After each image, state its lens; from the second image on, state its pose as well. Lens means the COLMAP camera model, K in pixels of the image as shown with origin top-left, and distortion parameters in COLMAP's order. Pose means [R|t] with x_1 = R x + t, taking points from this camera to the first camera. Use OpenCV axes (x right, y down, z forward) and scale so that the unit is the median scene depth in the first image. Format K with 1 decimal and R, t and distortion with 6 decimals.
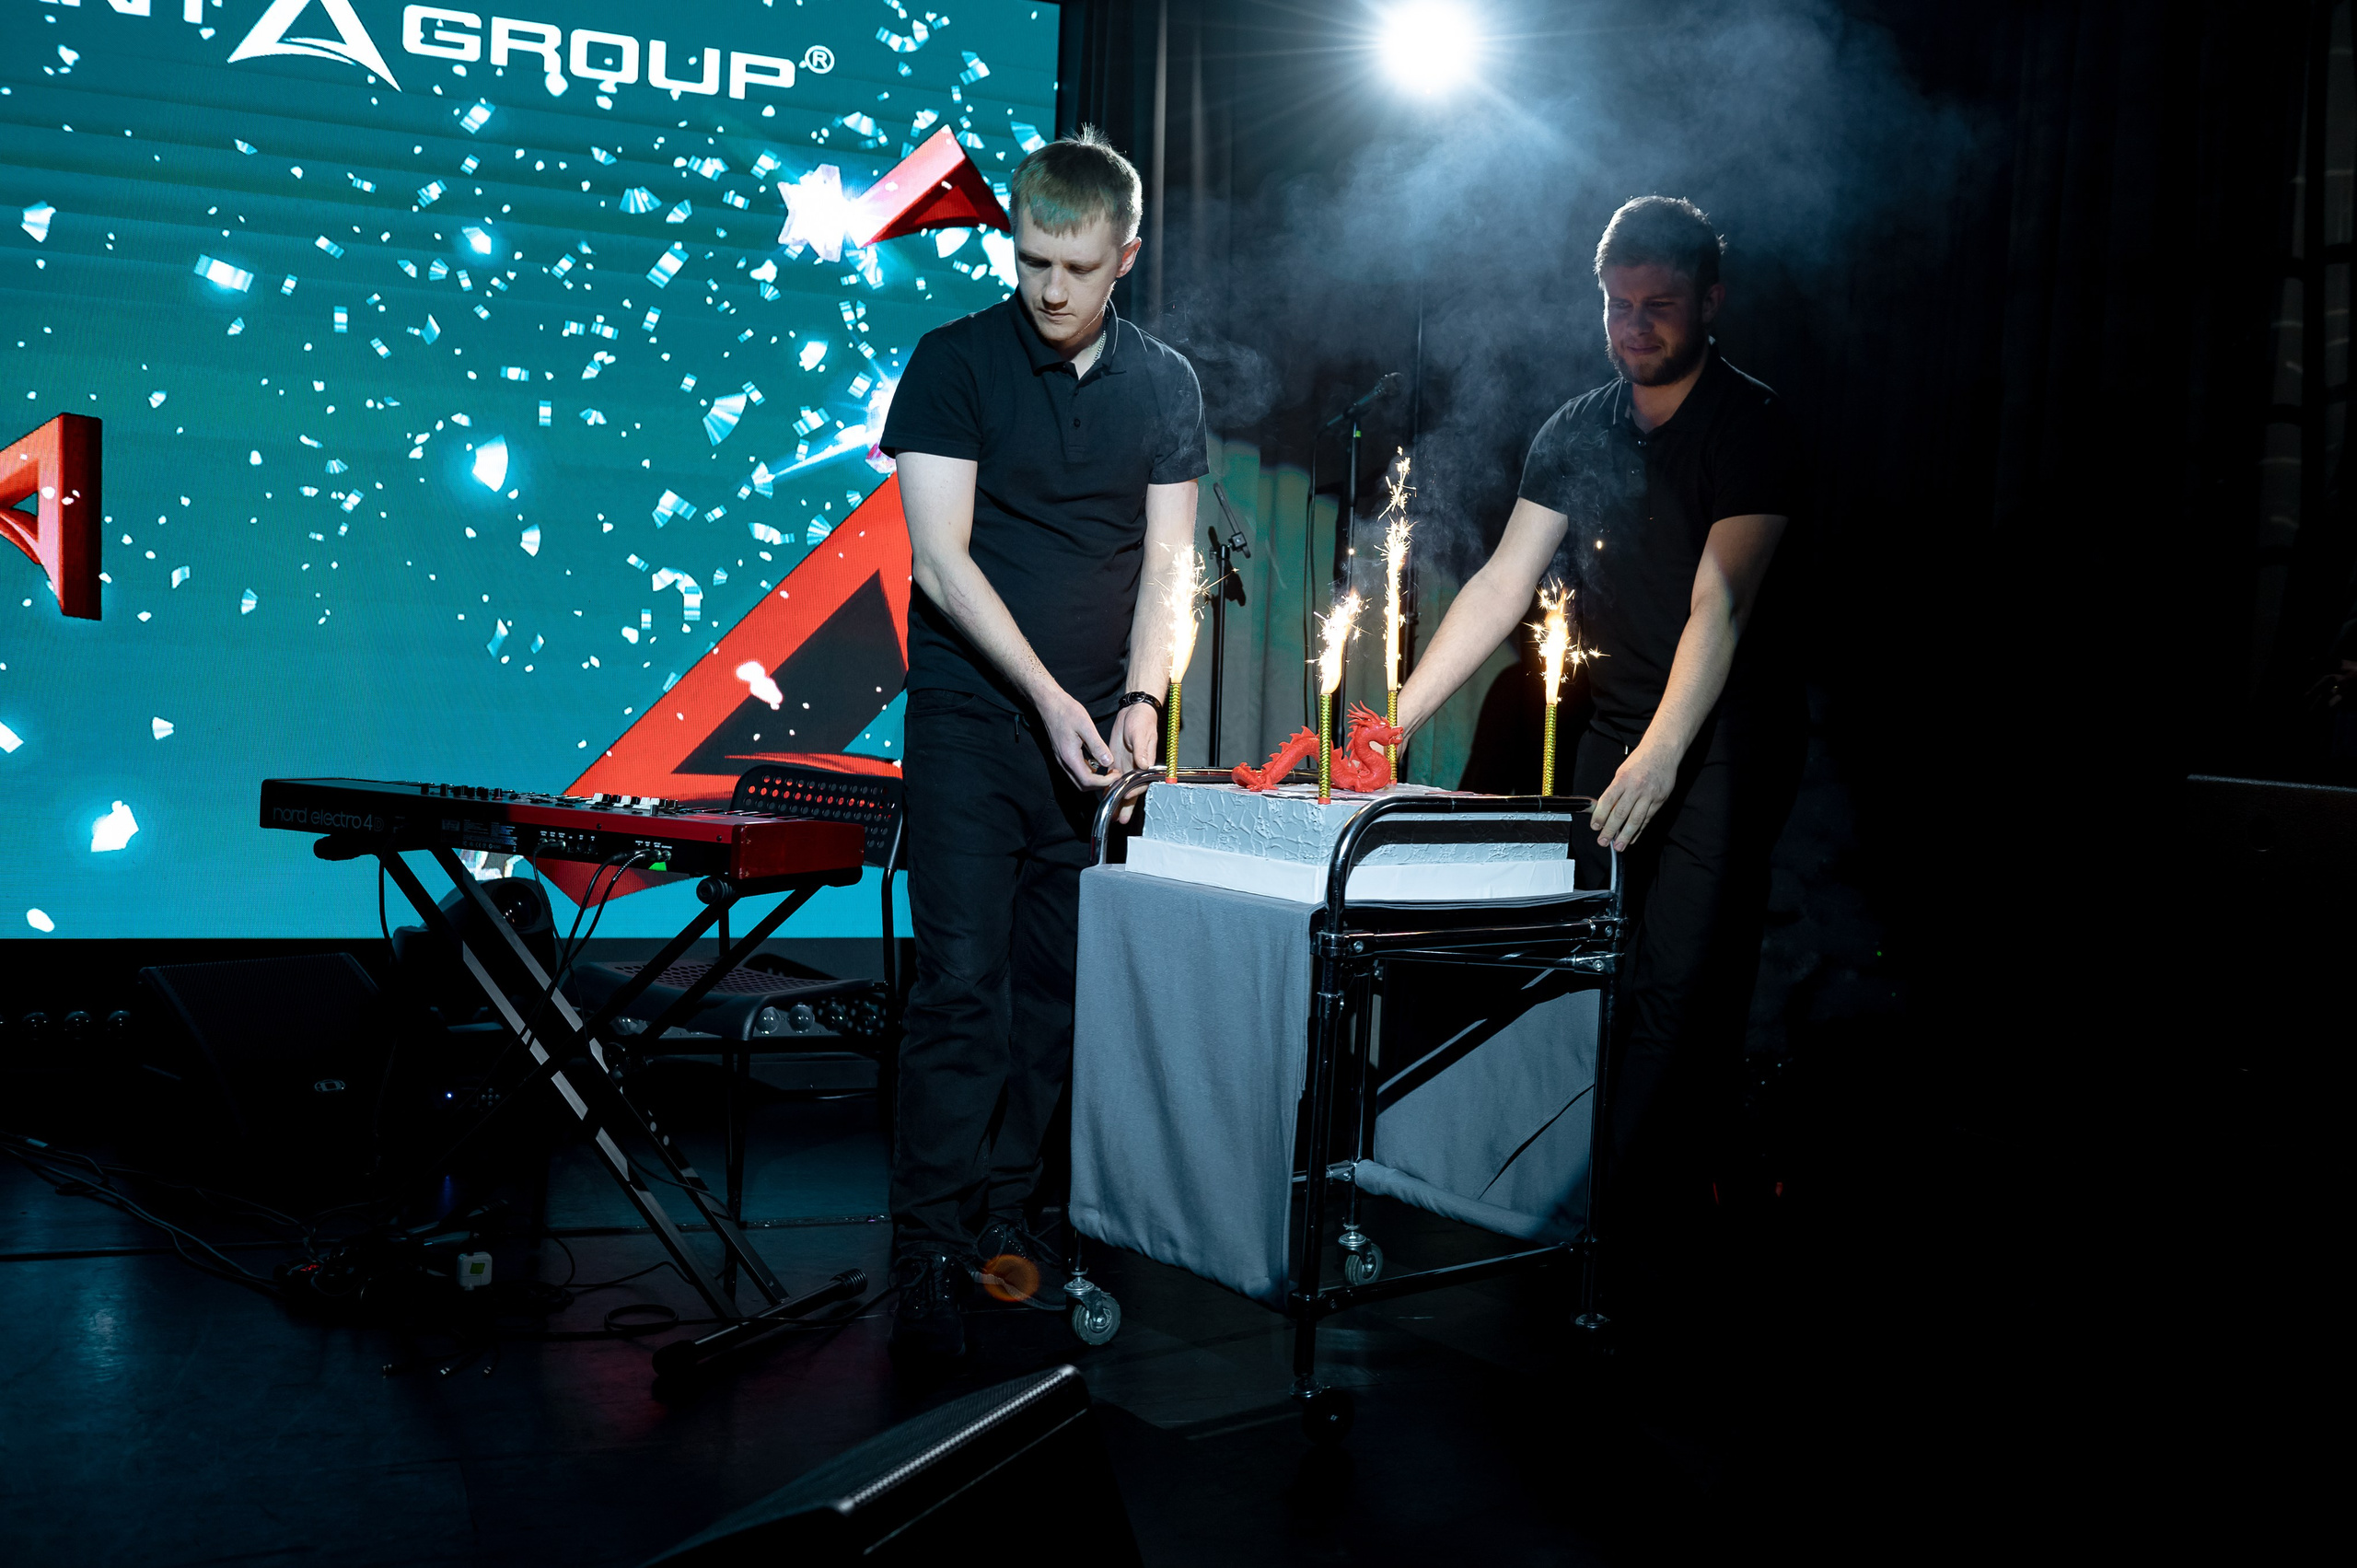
lens RADIAL K [[2267.3, 0, 1188.3], [0, 2267.3, 774.4], [0, 0, 1]] dist [-0.000161, 0.000000]
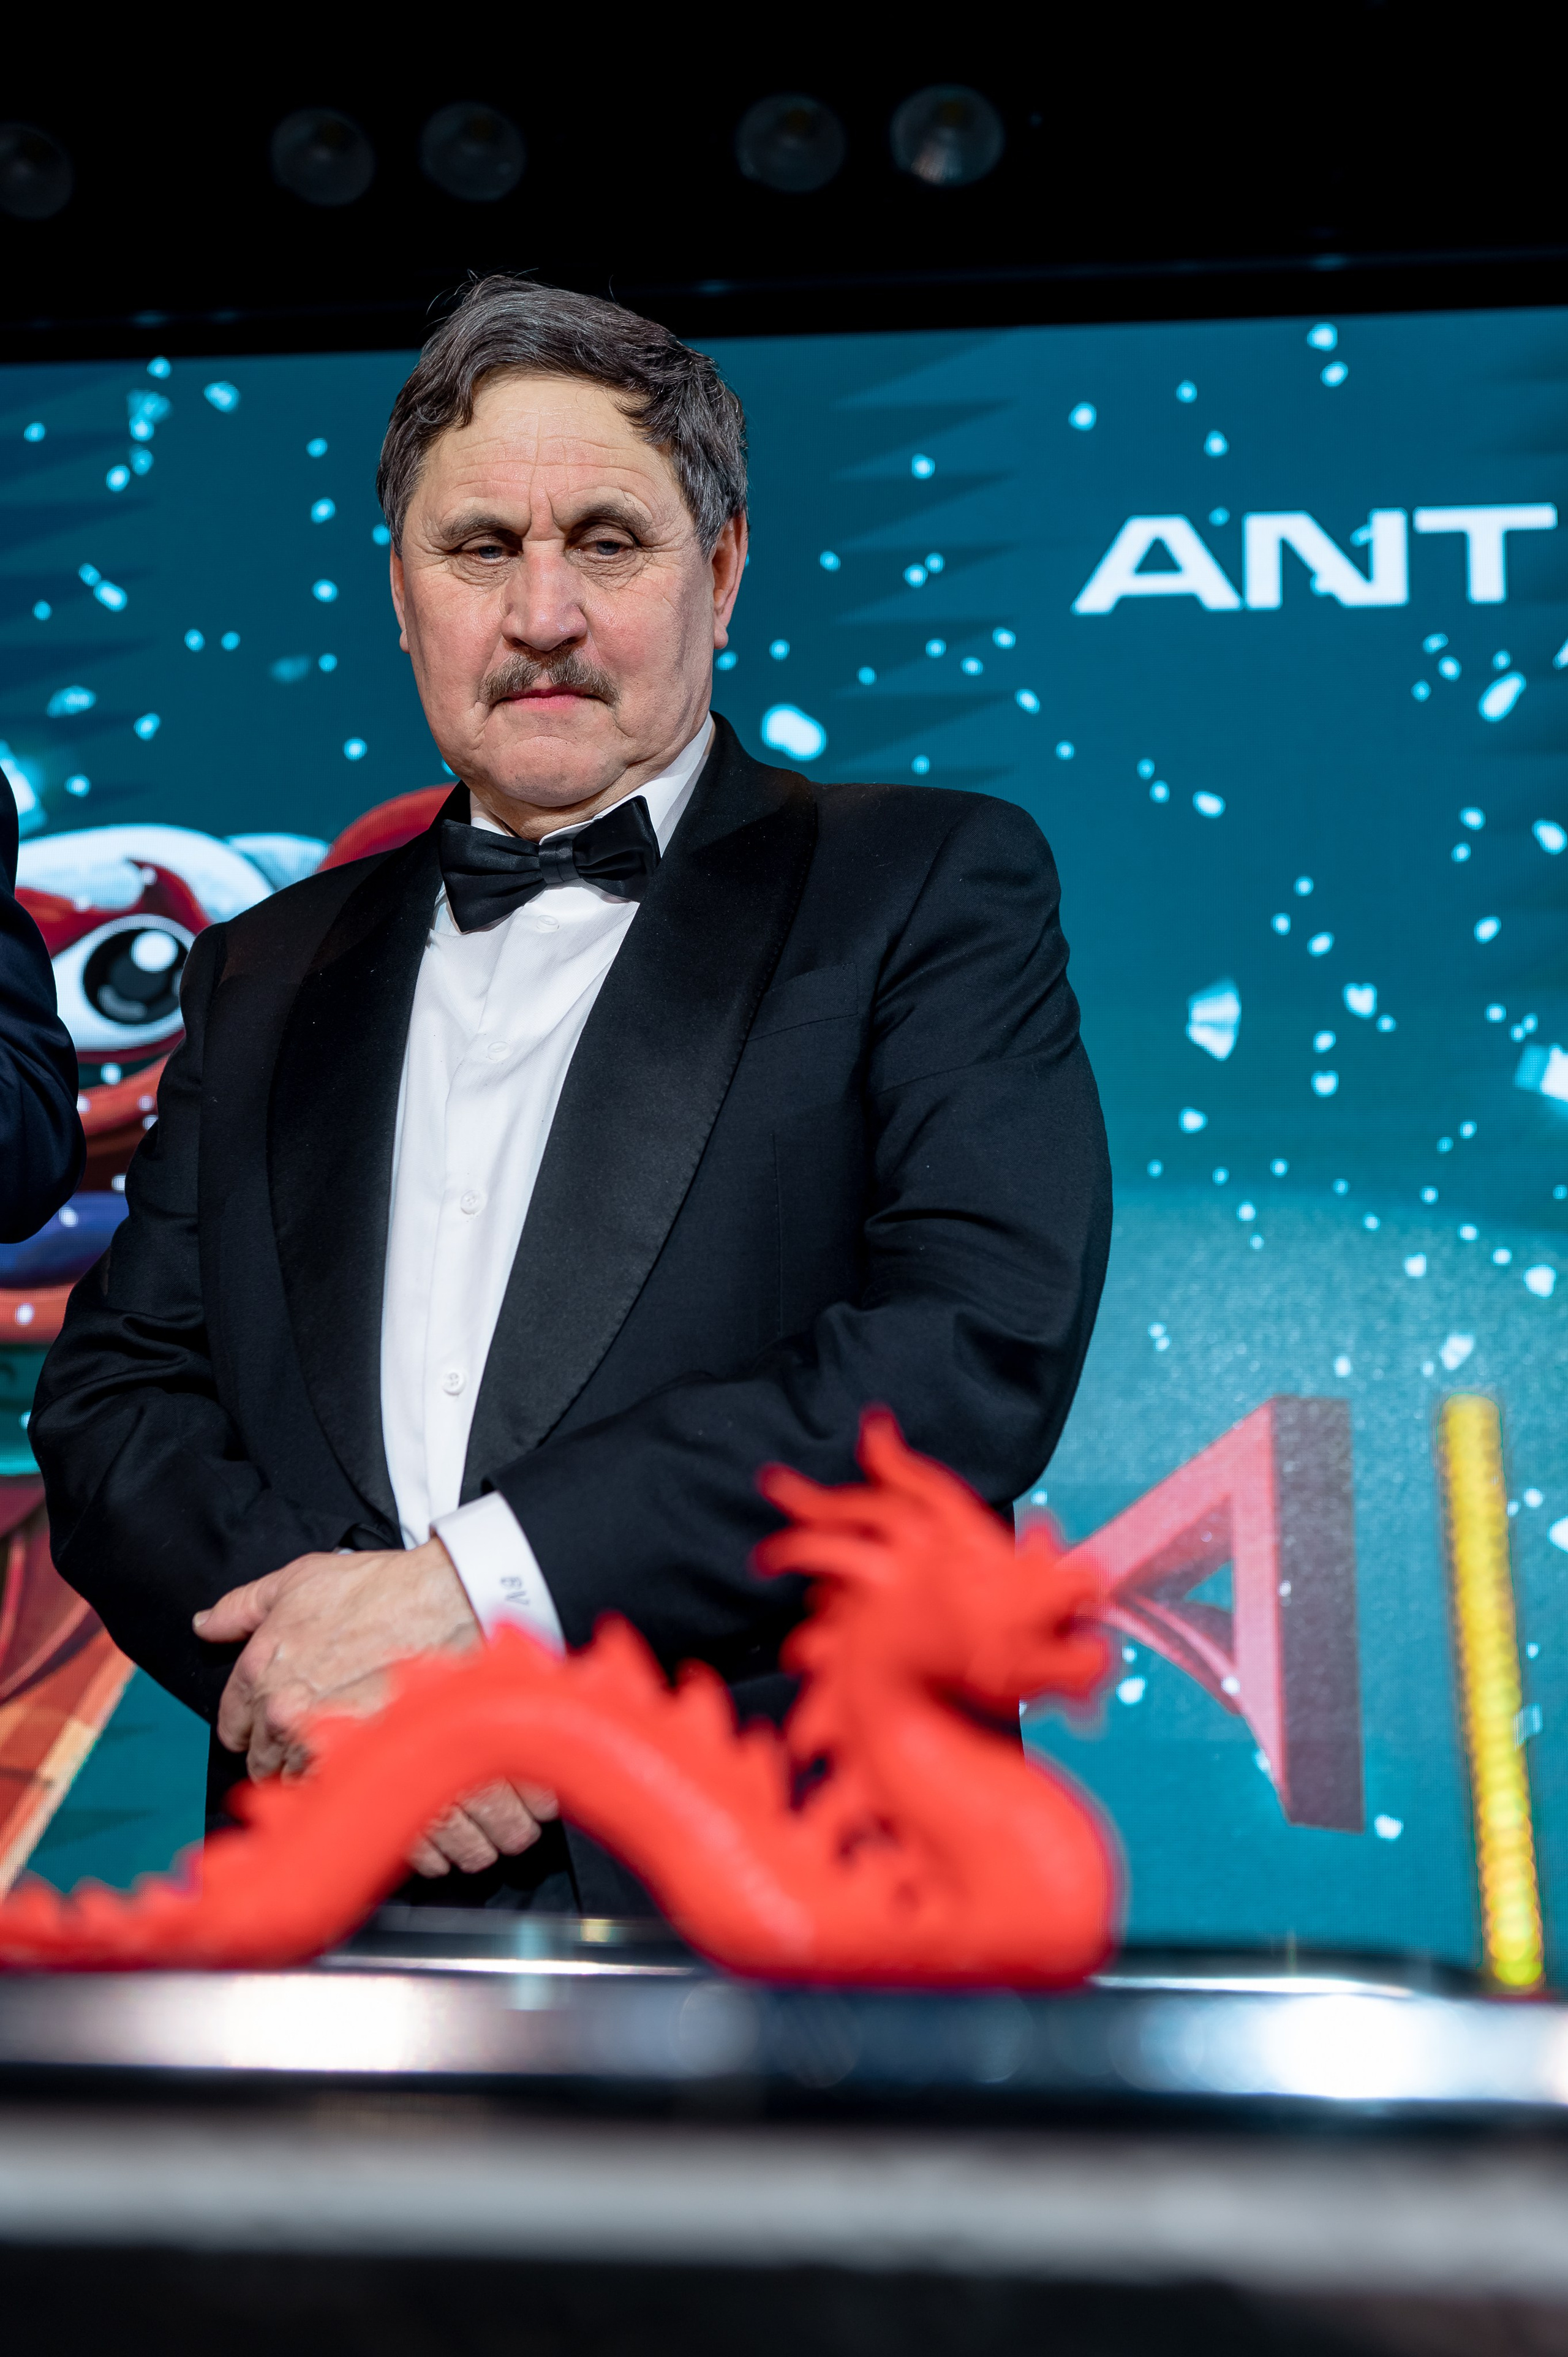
lens RADIAL K [[3456.6, 0, 780.0], [0, 3456.6, 1177.6], [0, 0, 1]] dist [-0.030044, 0.000000]
pose [[0.866336, -0.139461, -0.479597, -0.233170], [-0.006492, 0.957001, -0.290012, 0.007616], [0.499420, 0.254361, 0.828179, 0.337924]]
